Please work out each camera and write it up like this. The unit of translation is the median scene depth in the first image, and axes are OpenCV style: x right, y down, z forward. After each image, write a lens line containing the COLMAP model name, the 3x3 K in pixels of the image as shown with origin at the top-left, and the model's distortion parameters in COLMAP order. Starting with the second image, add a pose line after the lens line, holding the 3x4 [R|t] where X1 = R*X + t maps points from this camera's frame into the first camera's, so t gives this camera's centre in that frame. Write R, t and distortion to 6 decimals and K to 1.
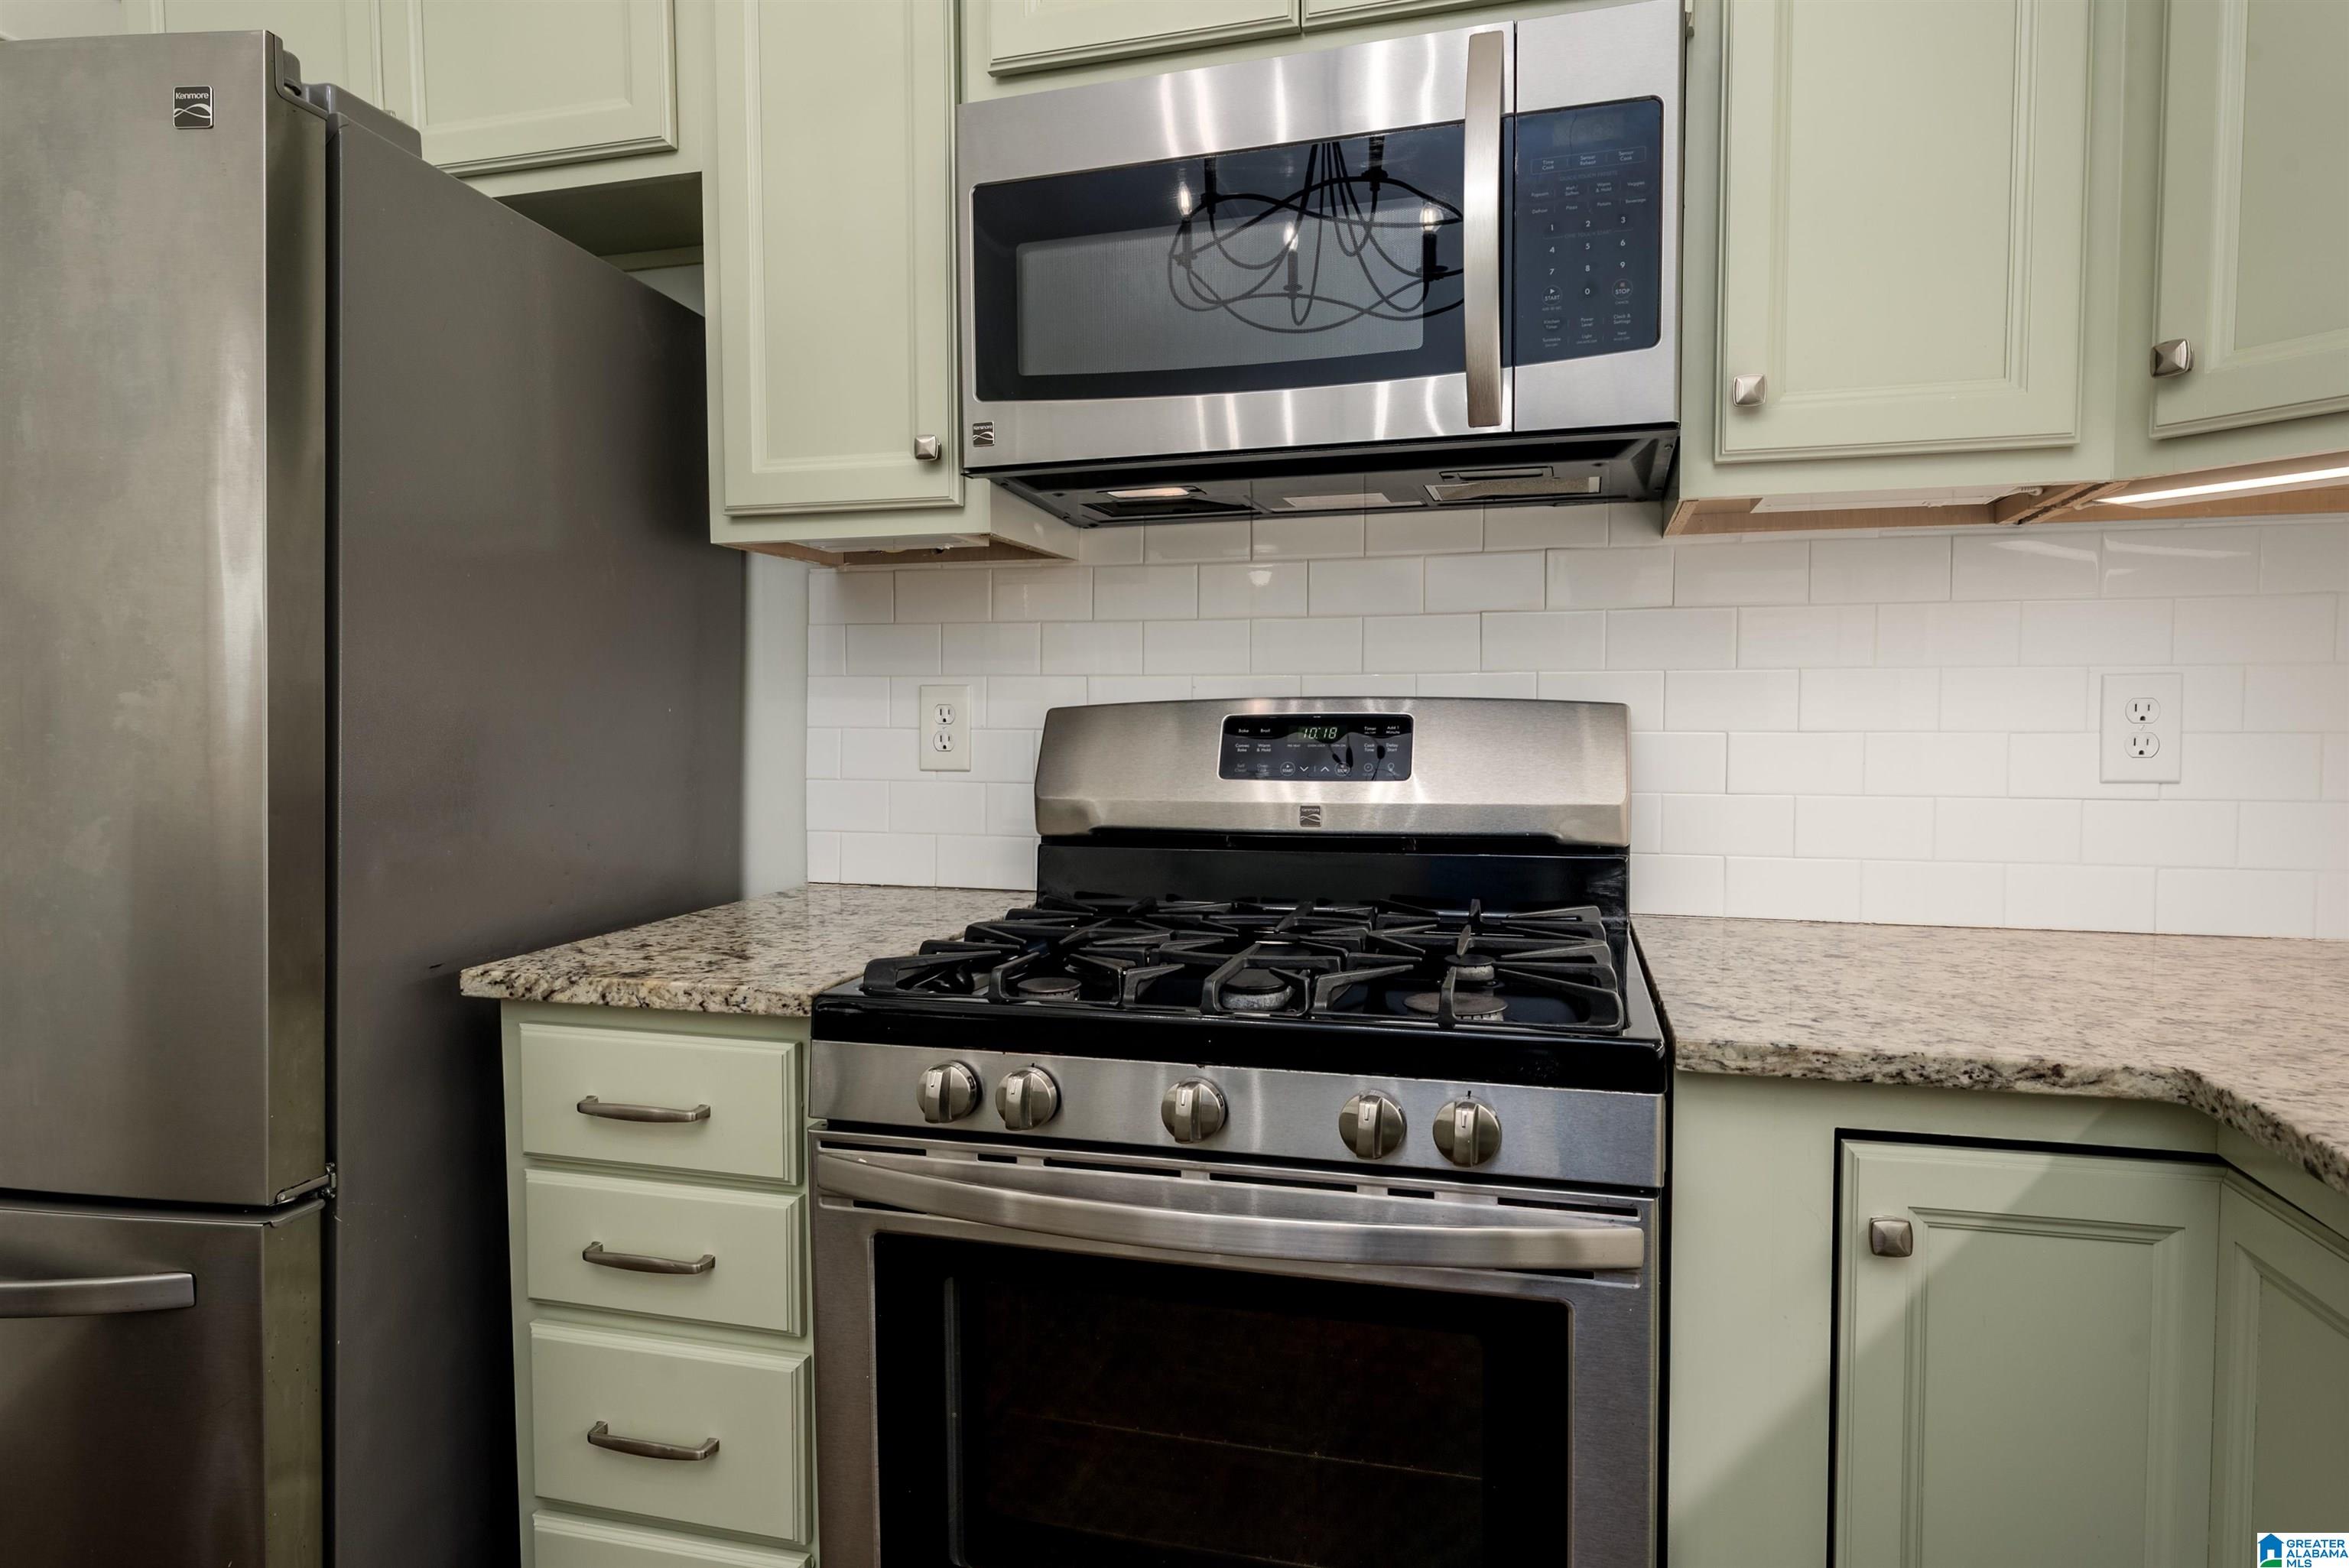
lens RADIAL K [[1374.4, 0, 1172.5], [0, 1374.4, 791.7], [0, 0, 1]] dist [-0.001993, -0.000724]
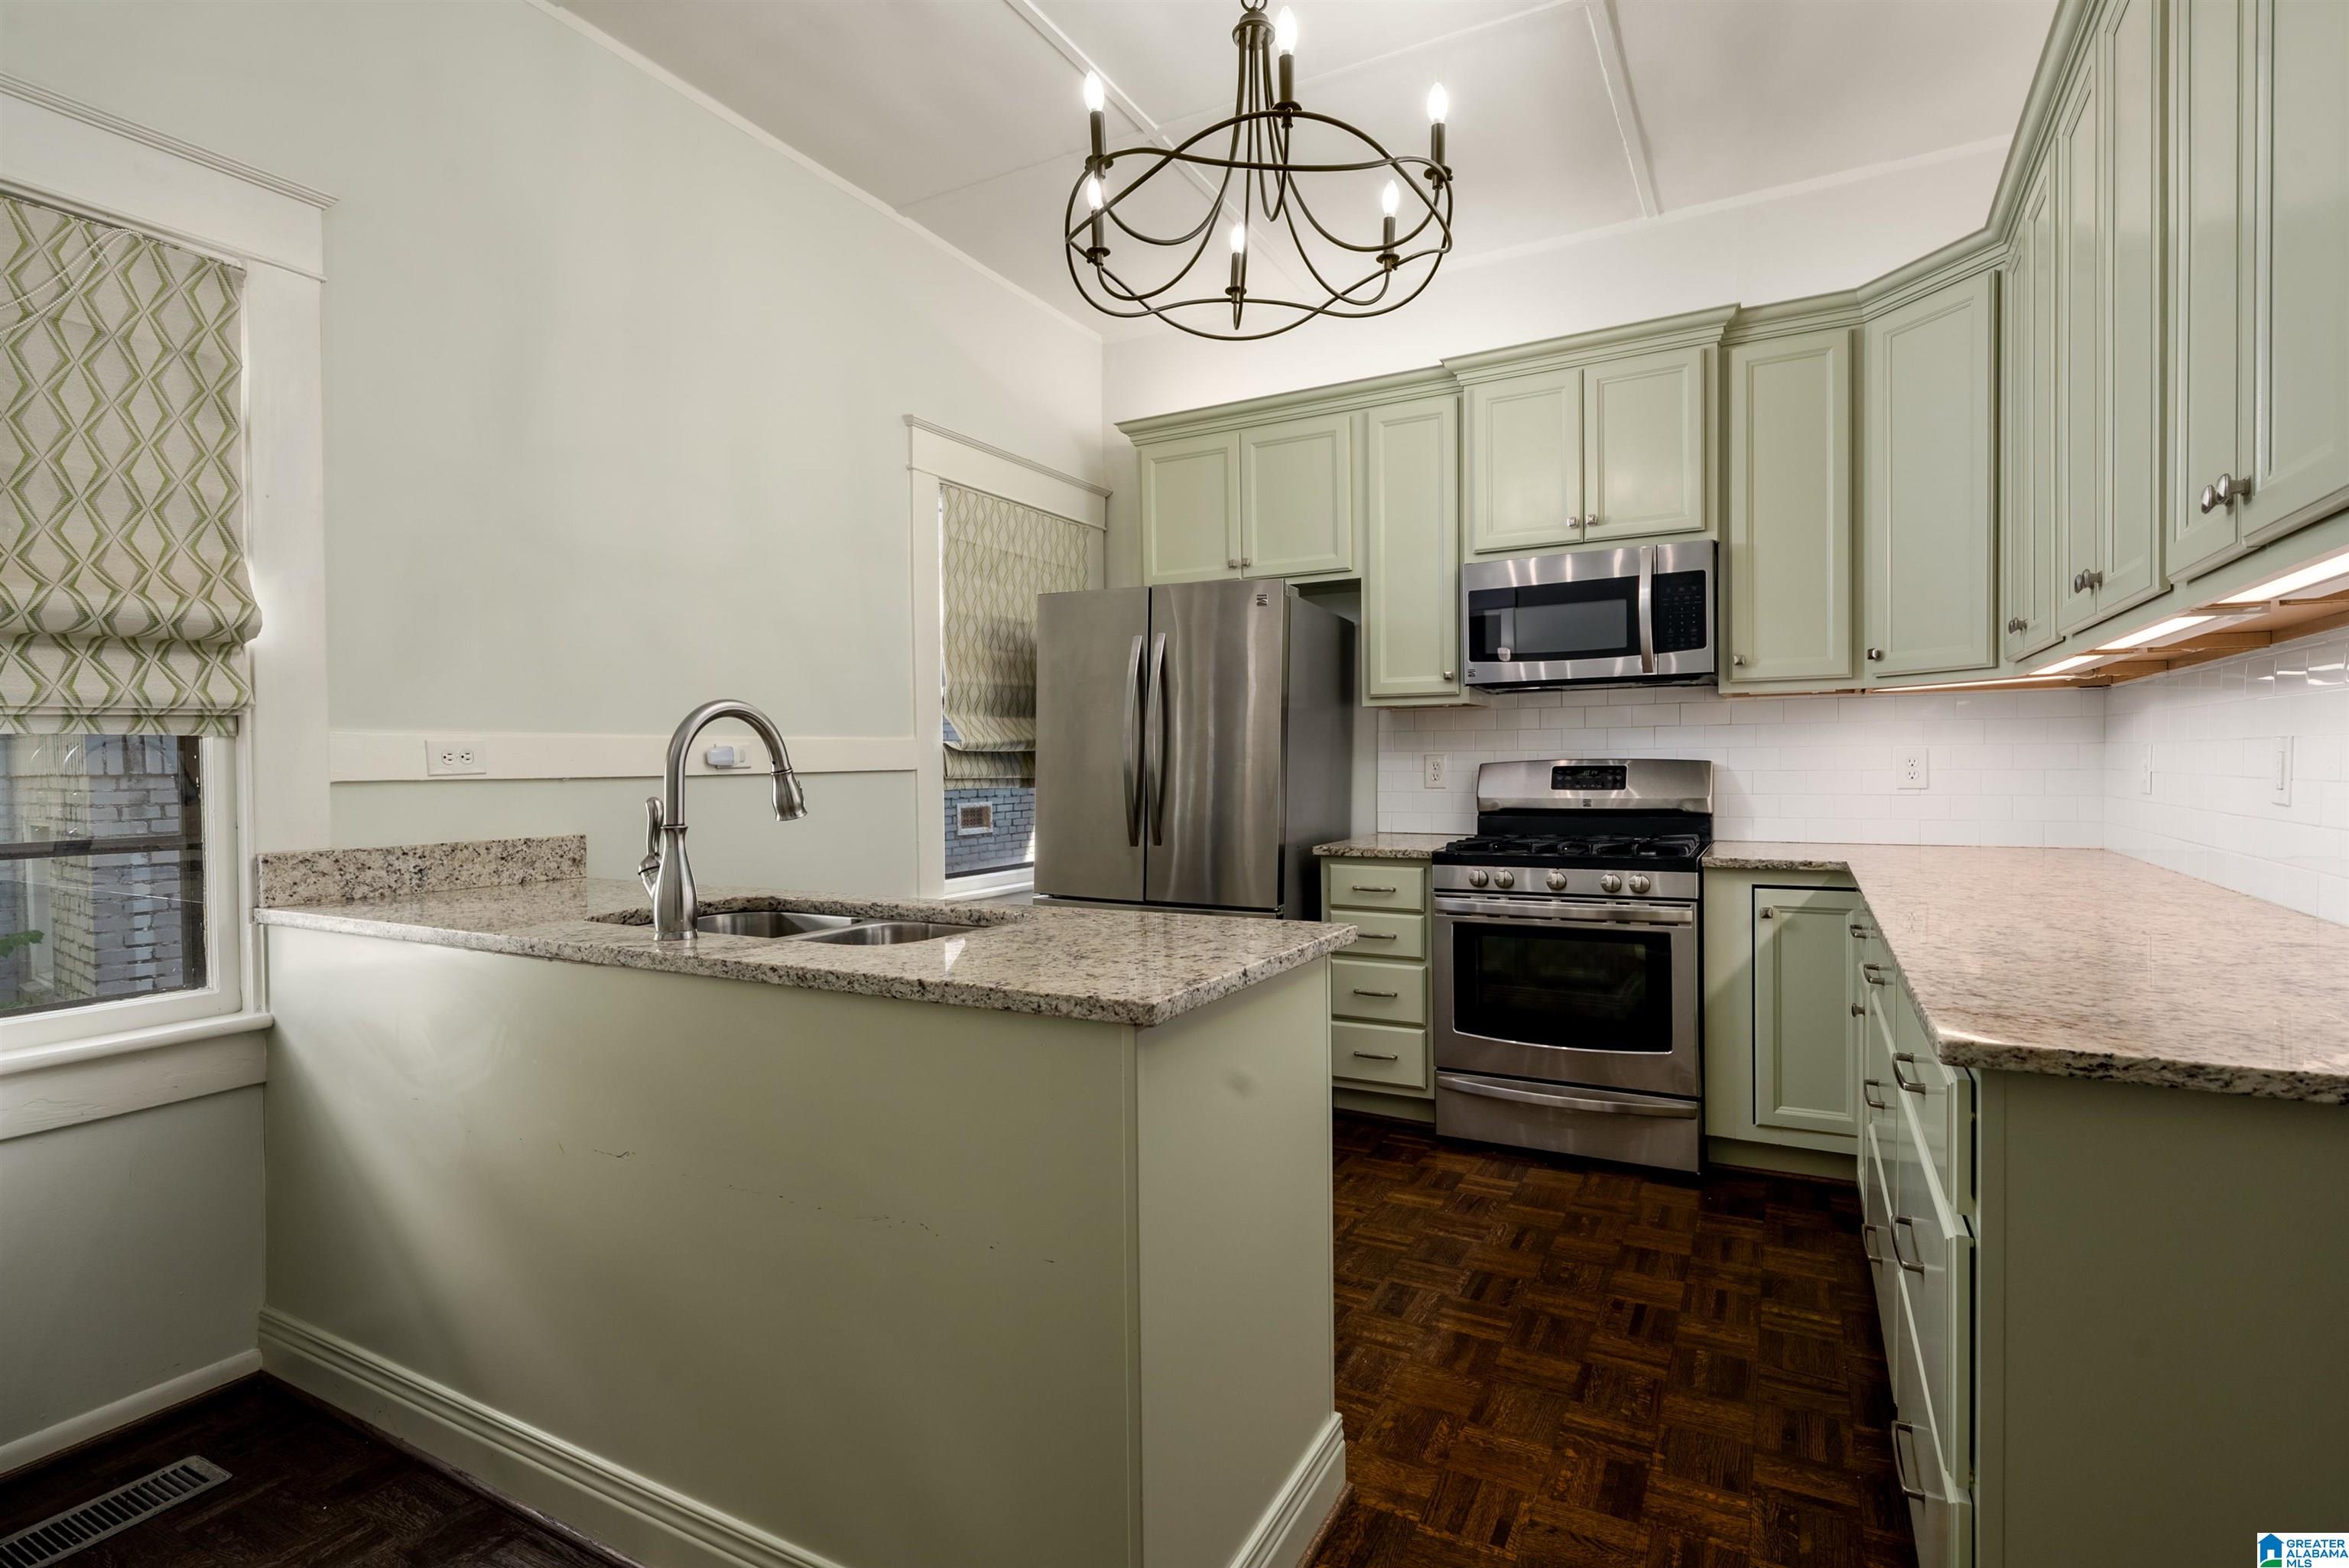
lens RADIAL K [[1123.5, 0, 1175.5], [0, 1123.5, 776.1], [0, 0, 1]] dist [-0.004800, 0.000313]
pose [[0.973417, -0.003874, -0.229005, -0.224827], [-0.006360, 0.999014, -0.043936, 0.082464], [0.228950, 0.044225, 0.972433, -1.650295]]
